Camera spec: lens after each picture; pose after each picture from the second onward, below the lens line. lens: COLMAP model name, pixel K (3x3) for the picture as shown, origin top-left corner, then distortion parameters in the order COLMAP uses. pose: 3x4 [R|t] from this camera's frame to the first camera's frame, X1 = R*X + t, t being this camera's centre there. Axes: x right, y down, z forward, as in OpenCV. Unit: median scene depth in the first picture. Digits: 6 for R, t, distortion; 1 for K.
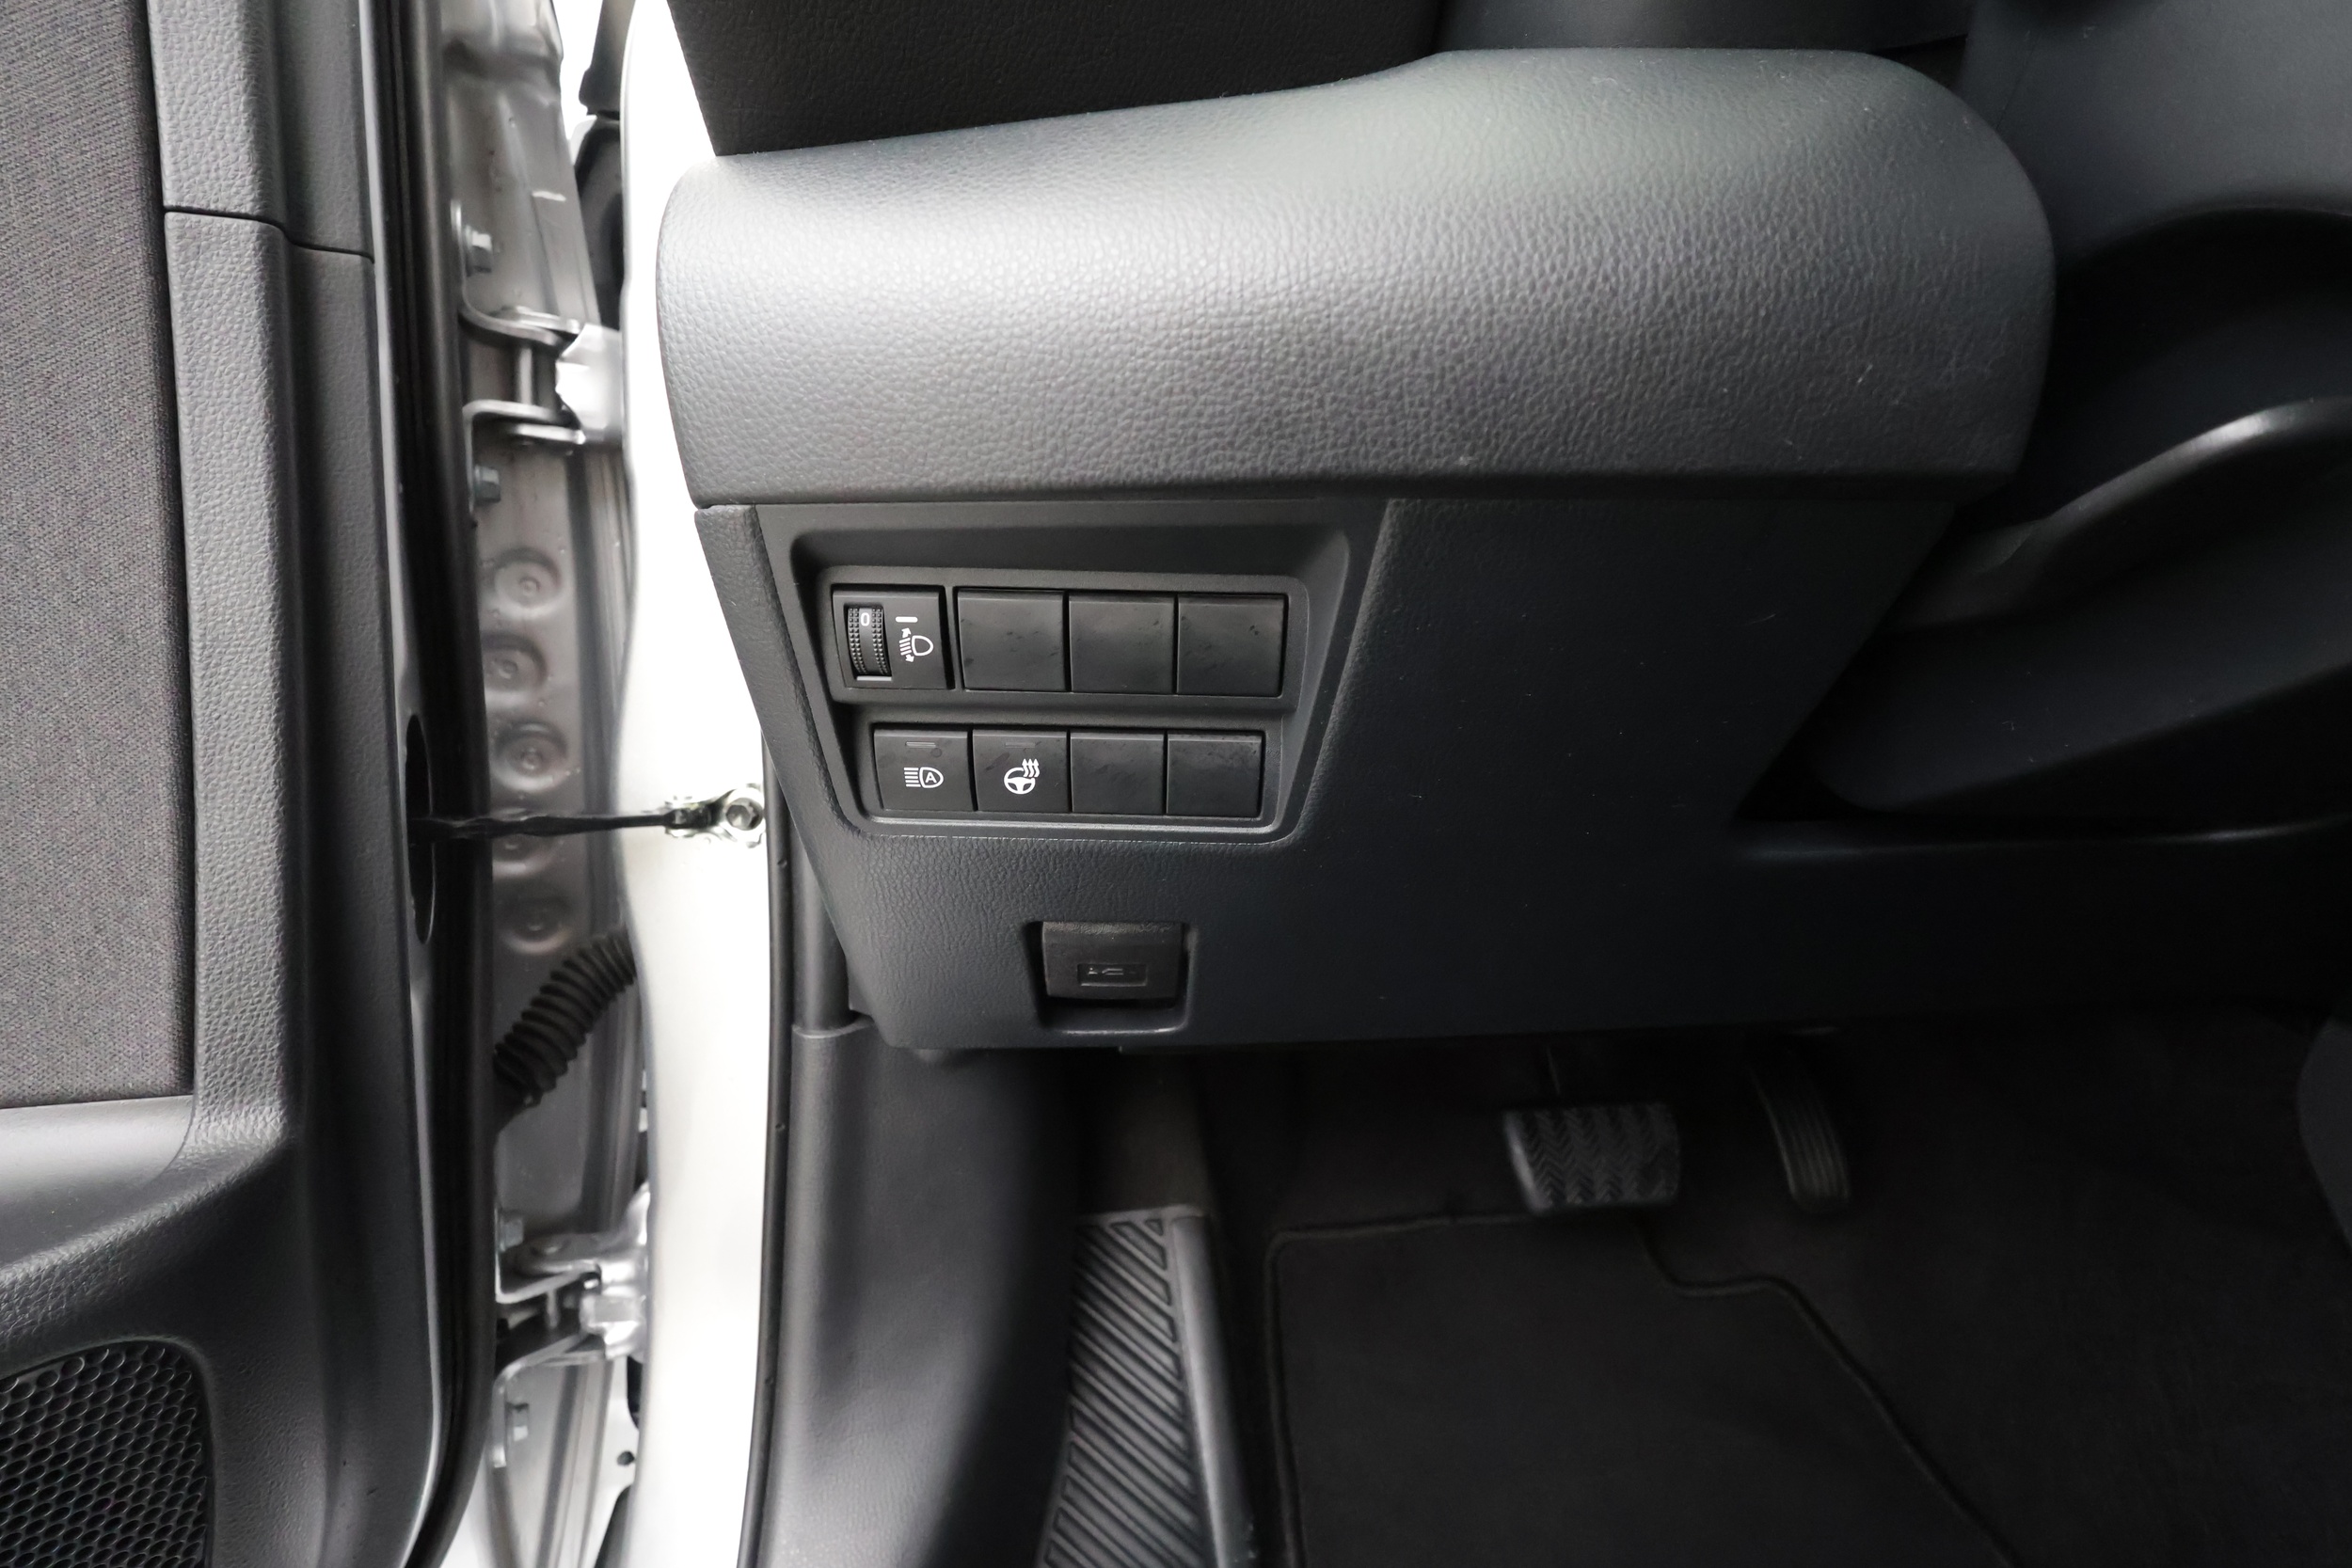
lens RADIAL K [[1079.7, 0, 1193.5], [0, 1079.7, 791.3], [0, 0, 1]] dist [0.000985, 0.000288]
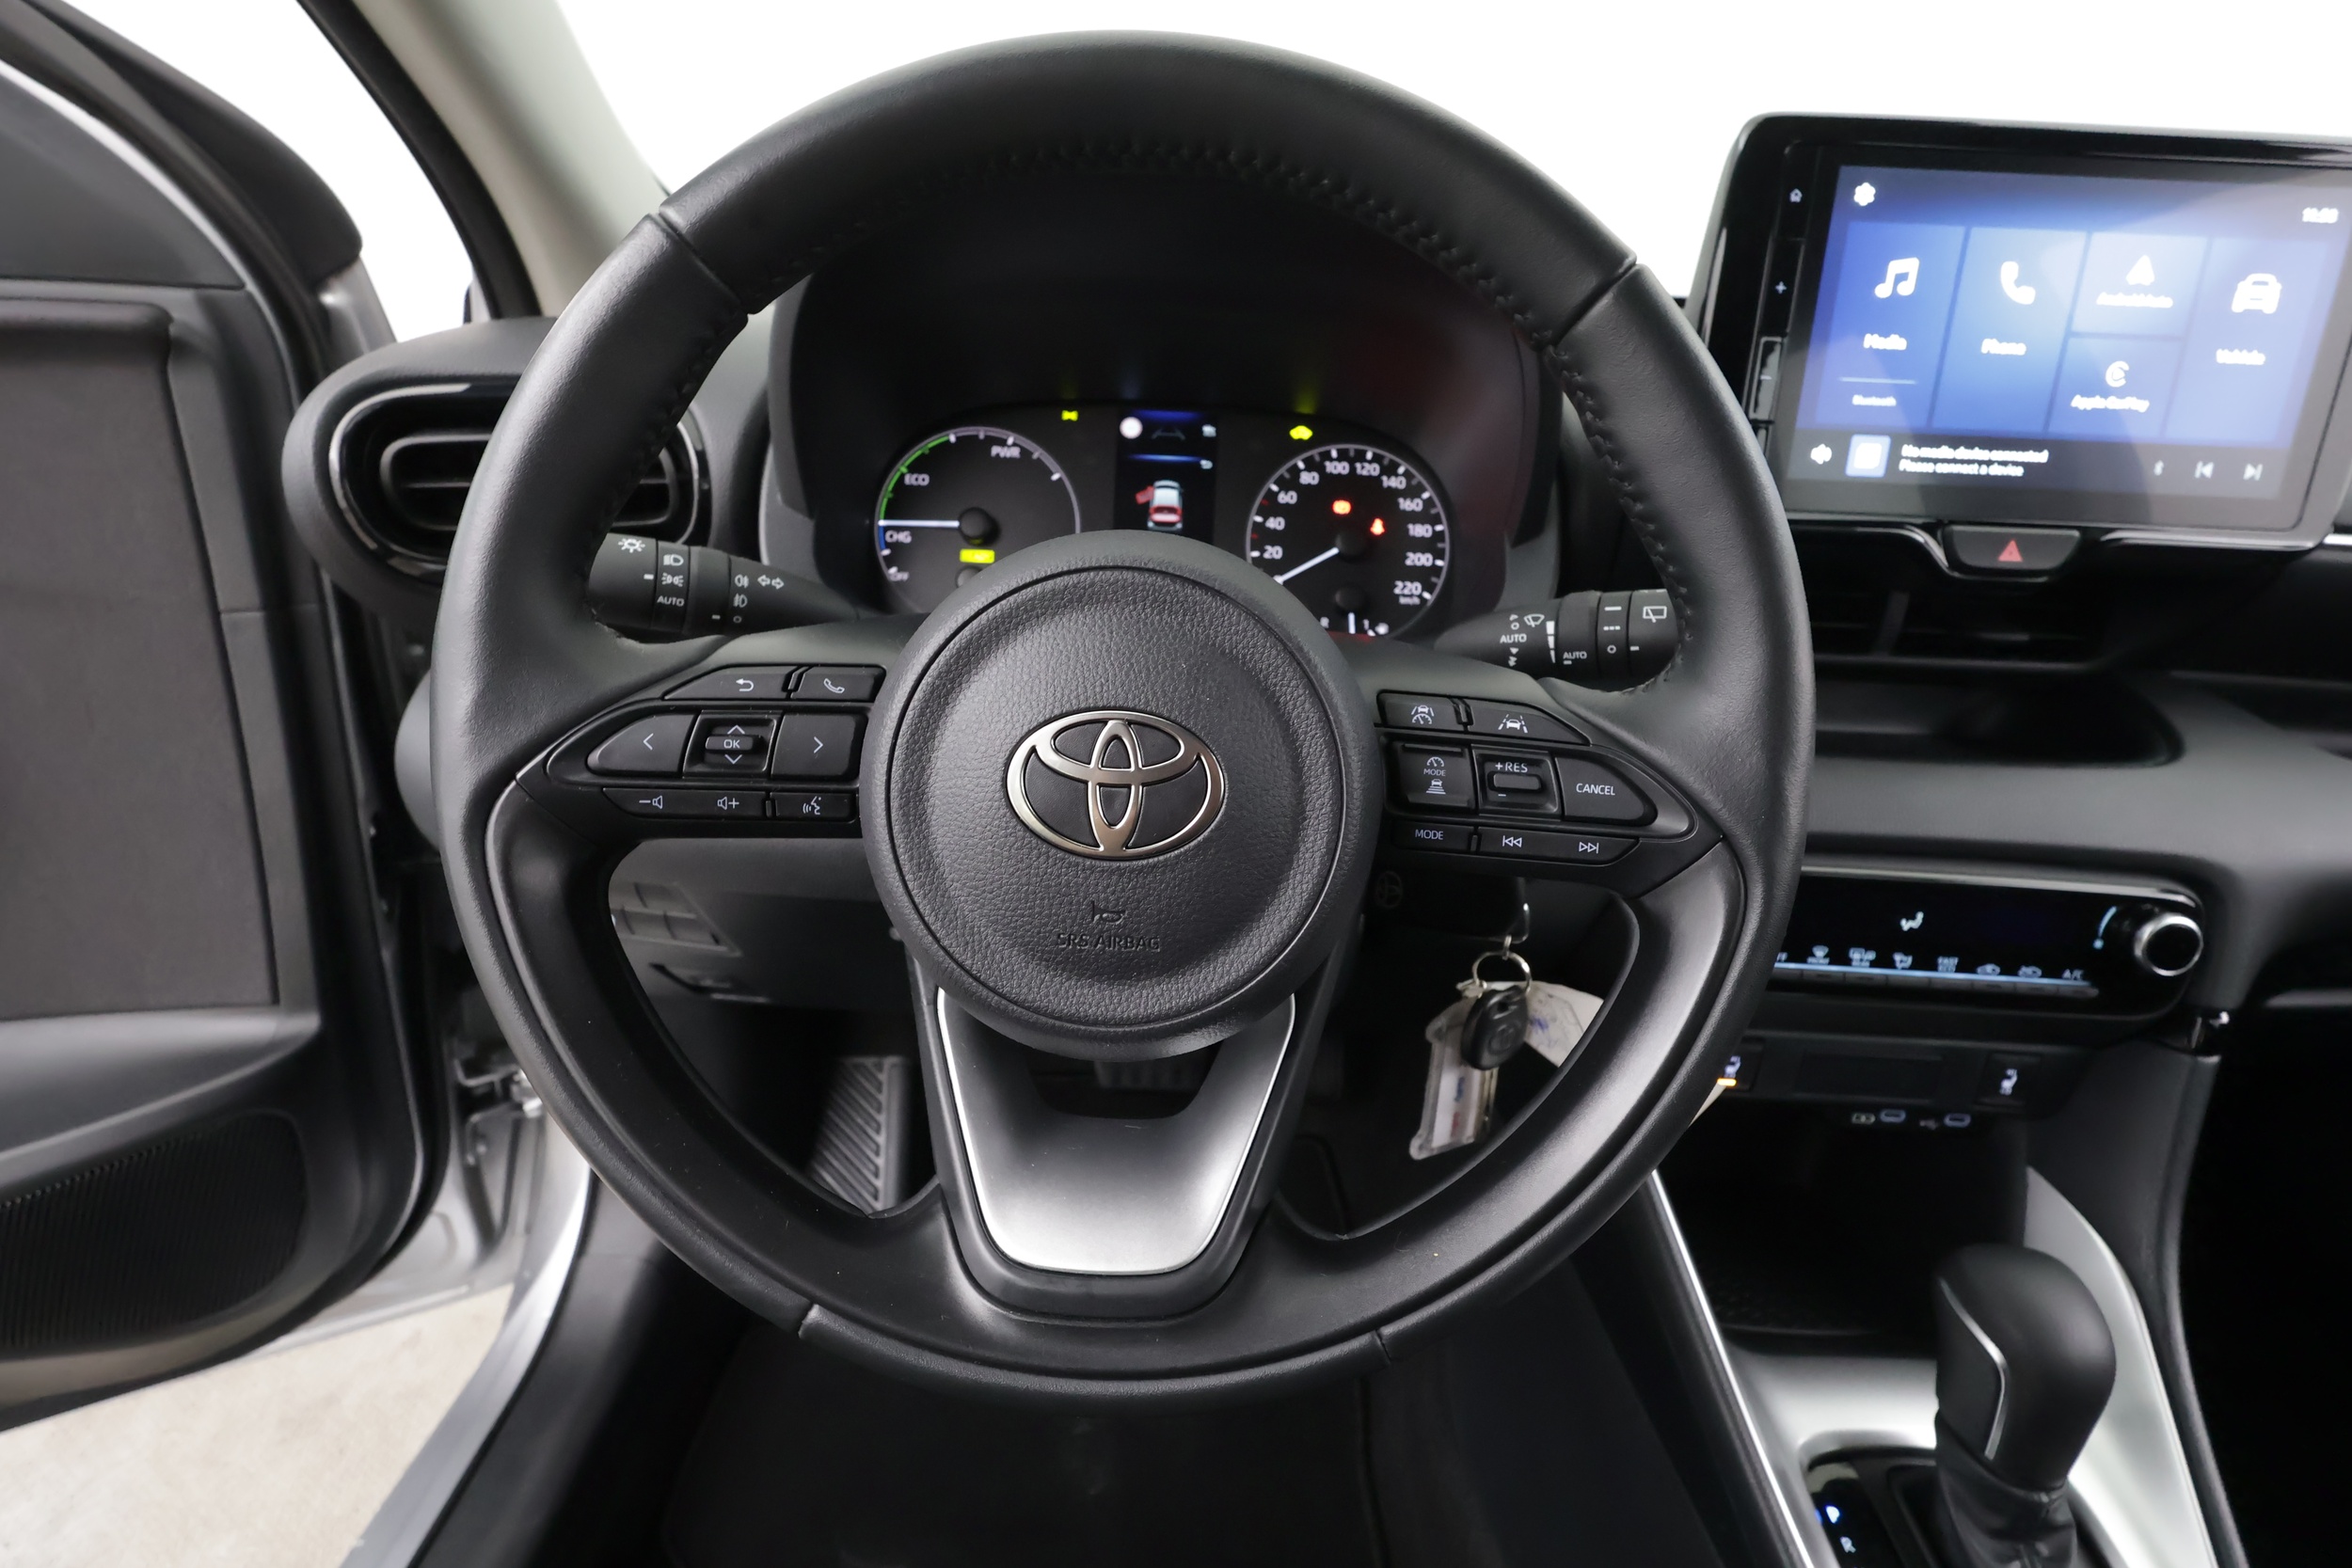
lens RADIAL K [[1089.8, 0, 1179.4], [0, 1089.8, 785.5], [0, 0, 1]] dist [-0.001028, 0.000891]
pose [[0.992114, 0.080096, -0.096410, 0.879993], [-0.059197, 0.977418, 0.202856, -0.592491], [0.110481, -0.195549, 0.974451, -0.716924]]
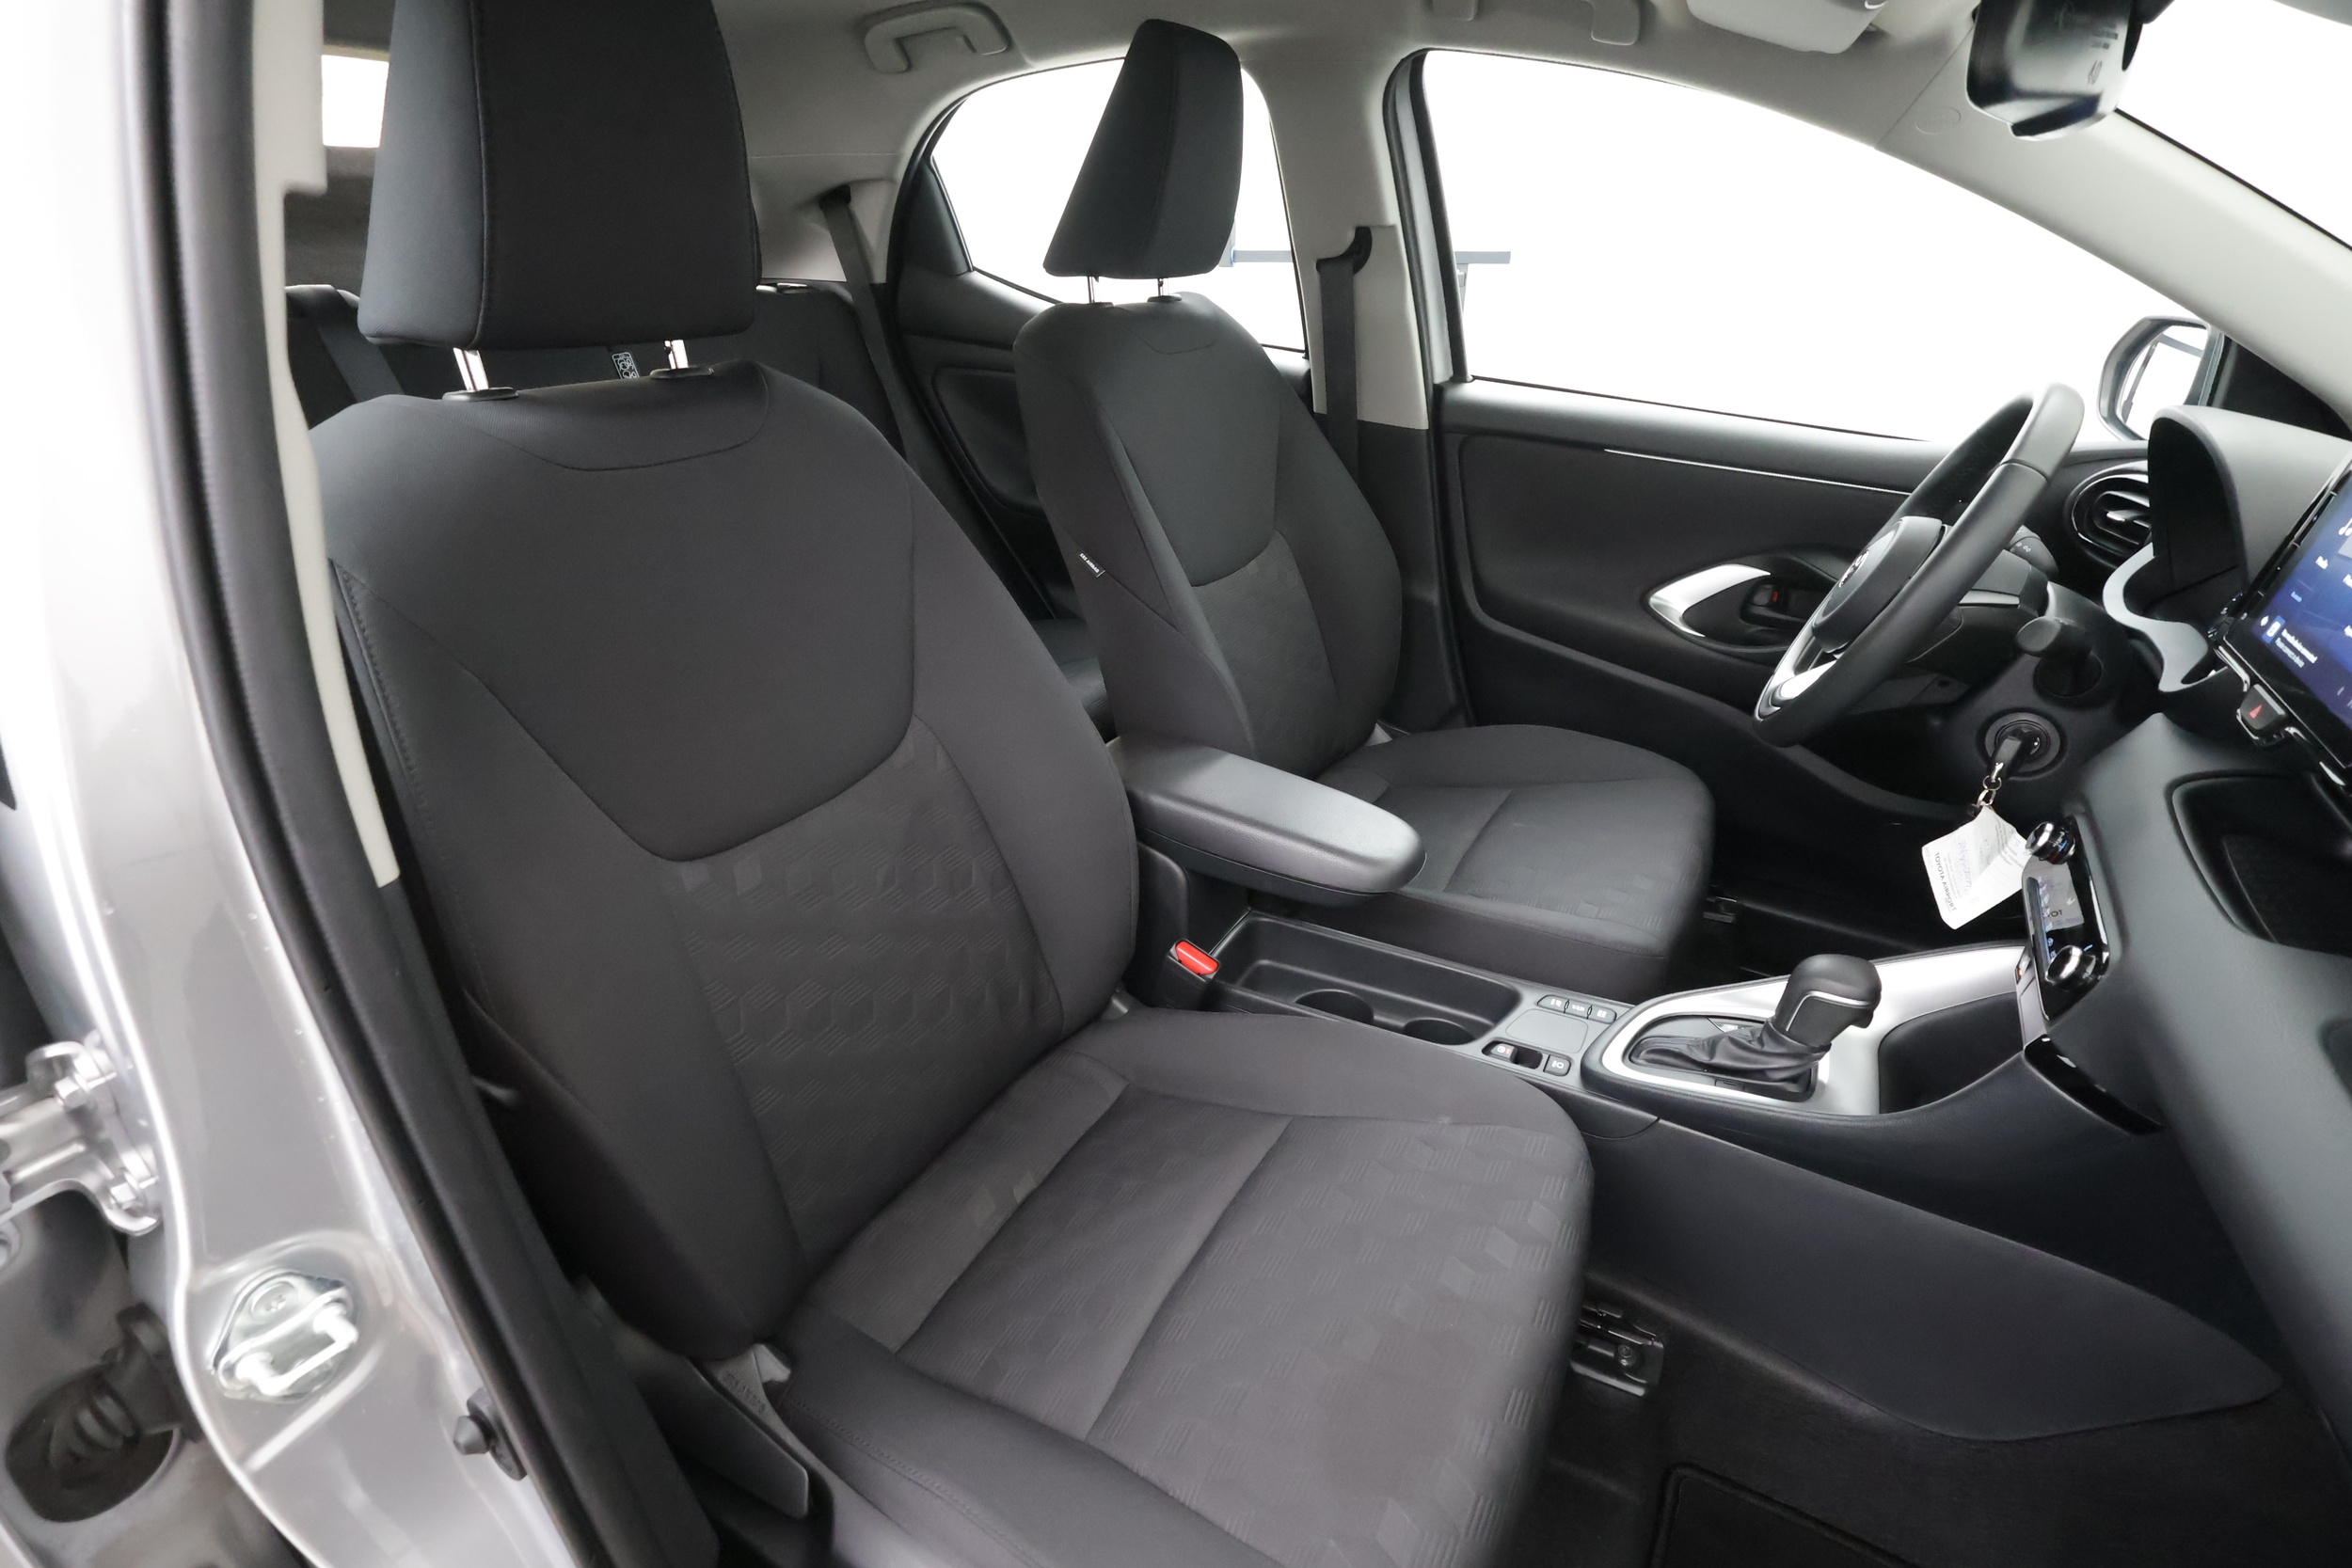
lens RADIAL K [[1079.7, 0, 1193.5], [0, 1079.7, 791.3], [0, 0, 1]] dist [0.000985, 0.000288]
pose [[-0.590553, 0.355217, -0.724616, 4.105244], [-0.193568, 0.809352, 0.554510, -1.209429], [0.783440, 0.467730, -0.409206, 0.099688]]
